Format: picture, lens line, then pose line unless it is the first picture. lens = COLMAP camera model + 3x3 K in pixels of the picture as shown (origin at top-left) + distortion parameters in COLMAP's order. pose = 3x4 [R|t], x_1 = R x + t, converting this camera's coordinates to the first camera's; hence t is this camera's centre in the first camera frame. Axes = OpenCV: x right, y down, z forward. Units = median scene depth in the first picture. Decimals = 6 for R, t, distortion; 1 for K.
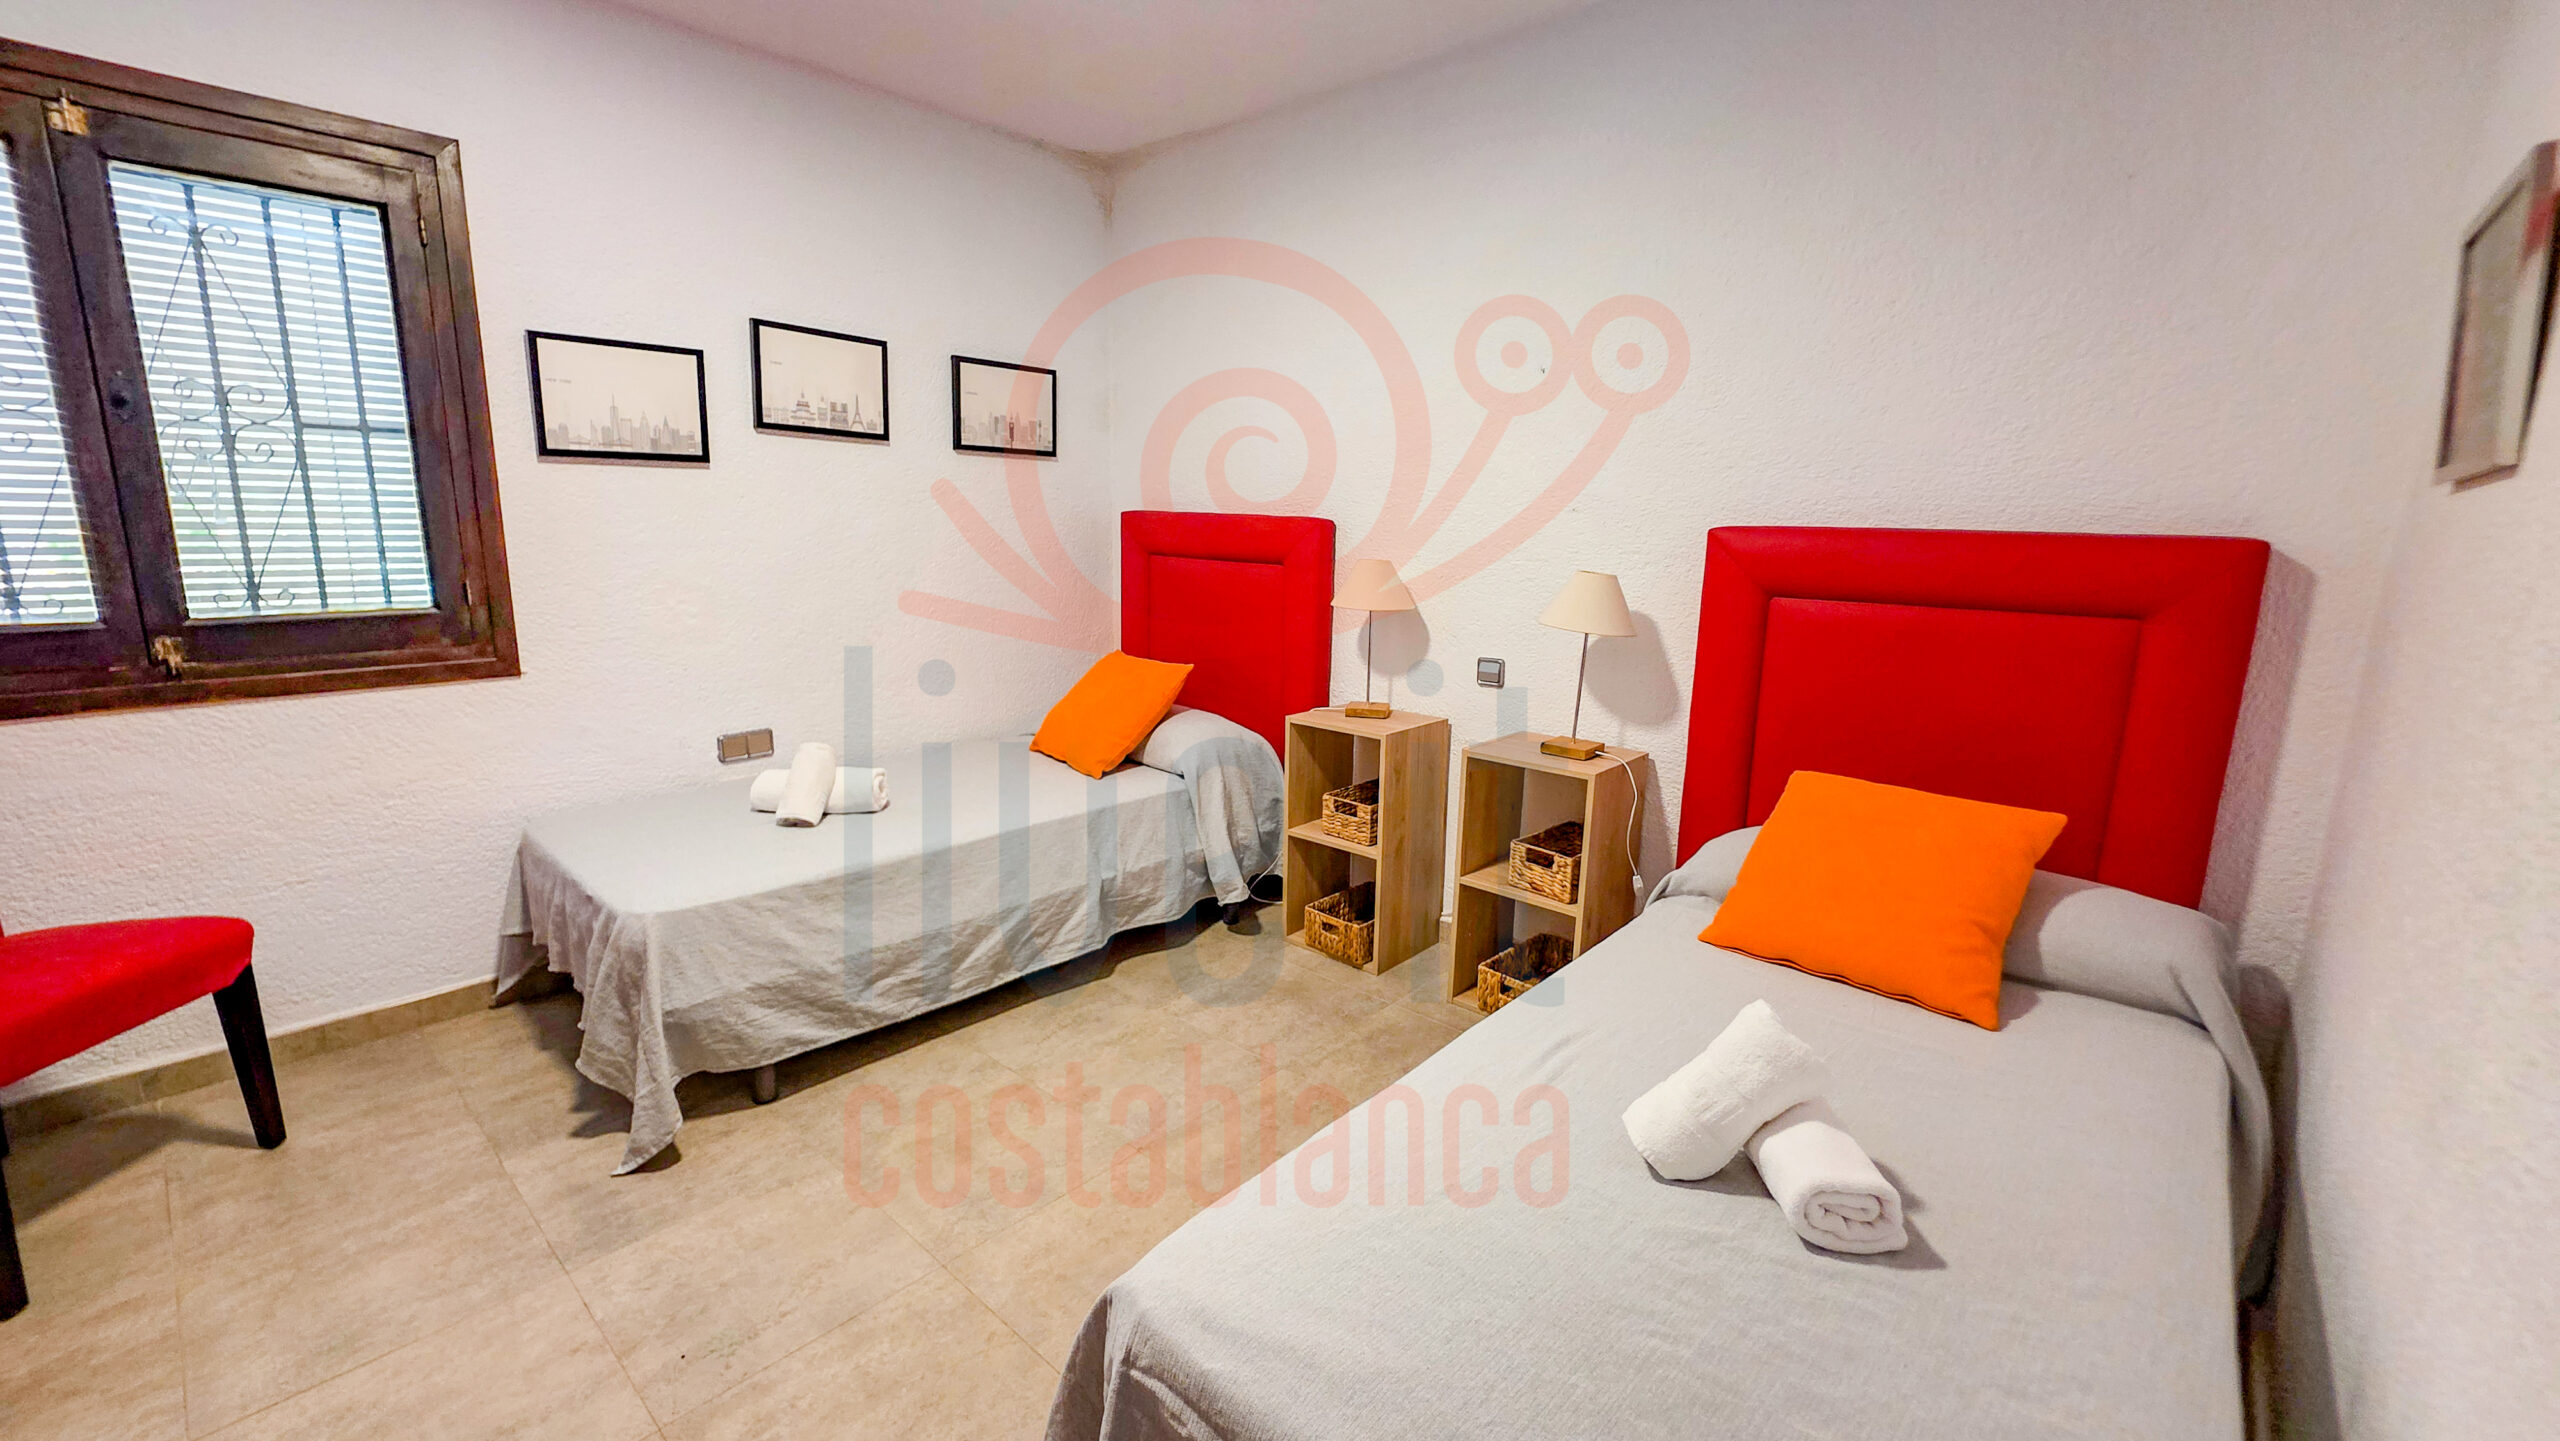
lens RADIAL K [[1025.5, 0, 1271.5], [0, 1025.5, 716.9], [0, 0, 1]] dist [-0.000028, 0.000202]
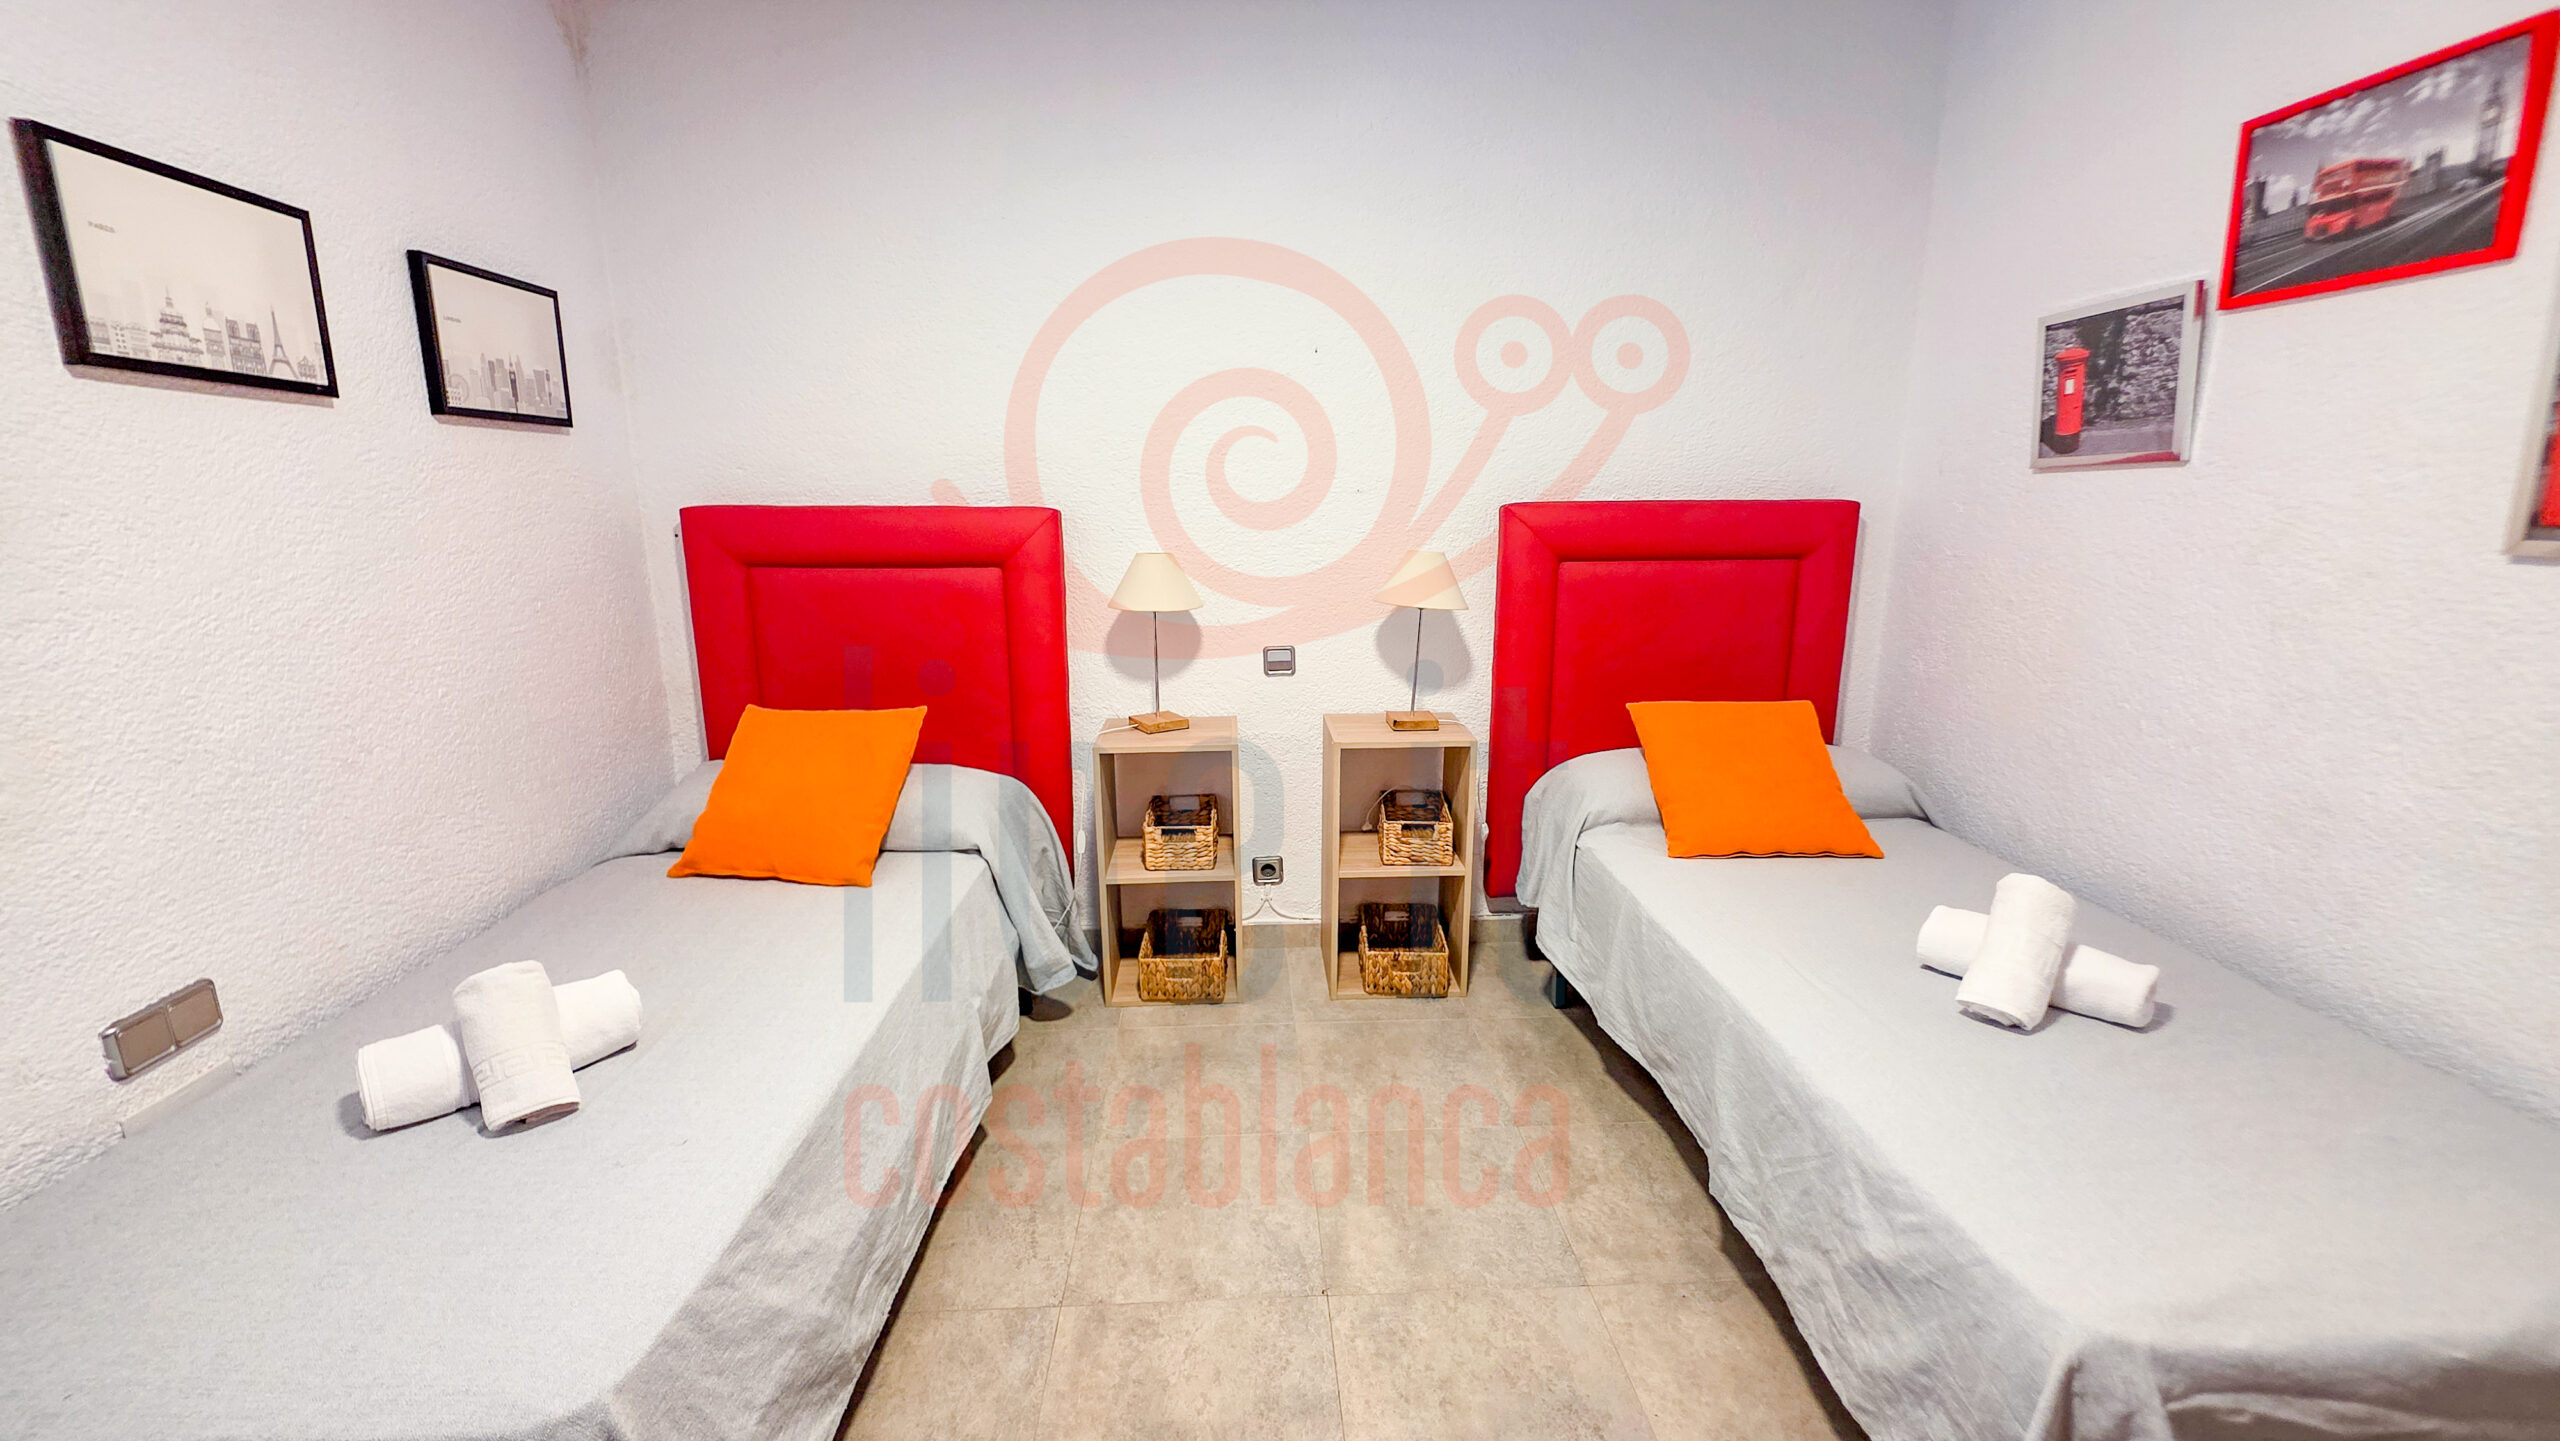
lens RADIAL K [[1025.5, 0, 1281.0], [0, 1025.5, 708.5], [0, 0, 1]] dist [-0.000028, 0.000202]
pose [[0.715246, -0.172782, 0.677177, -0.446270], [0.155171, 0.984033, 0.087182, -0.082216], [-0.681428, 0.042722, 0.730637, 0.287018]]
